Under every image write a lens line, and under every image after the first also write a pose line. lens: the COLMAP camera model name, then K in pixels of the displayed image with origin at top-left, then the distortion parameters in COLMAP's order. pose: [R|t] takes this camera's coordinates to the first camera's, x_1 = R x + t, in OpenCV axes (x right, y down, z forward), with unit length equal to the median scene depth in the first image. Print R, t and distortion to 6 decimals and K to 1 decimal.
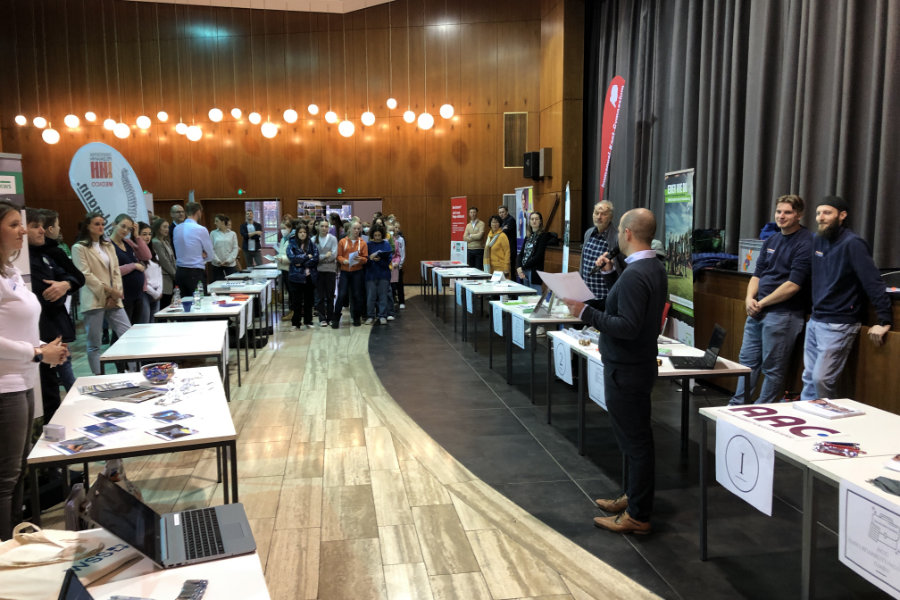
lens RADIAL K [[743.5, 0, 444.6], [0, 743.5, 302.2], [0, 0, 1]] dist [0.038576, -0.021802]
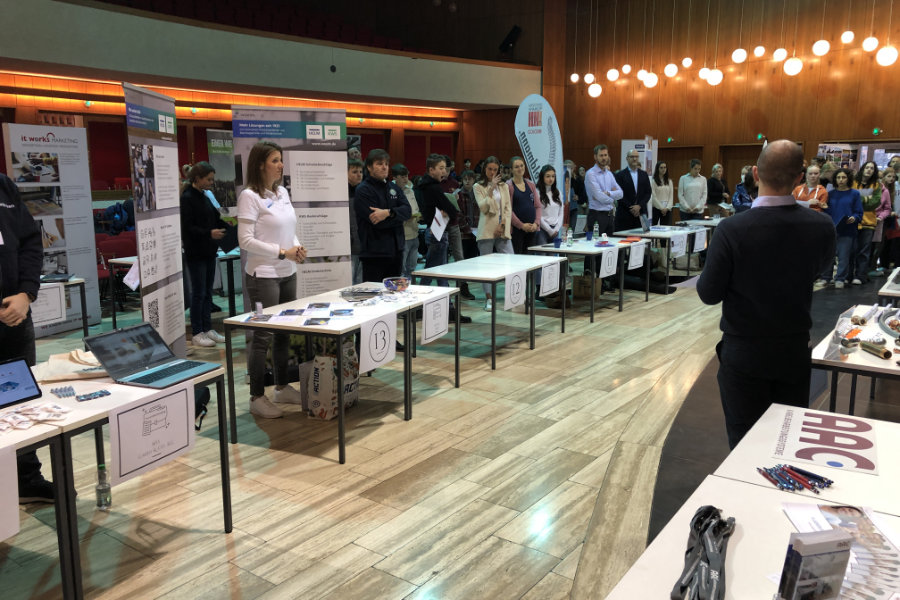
lens RADIAL K [[743.5, 0, 443.8], [0, 743.5, 297.6], [0, 0, 1]] dist [0.038576, -0.021802]
pose [[0.706123, 0.130680, -0.695926, 0.452131], [-0.088163, 0.991400, 0.096709, -0.007754], [0.702579, -0.006934, 0.711572, 0.156994]]
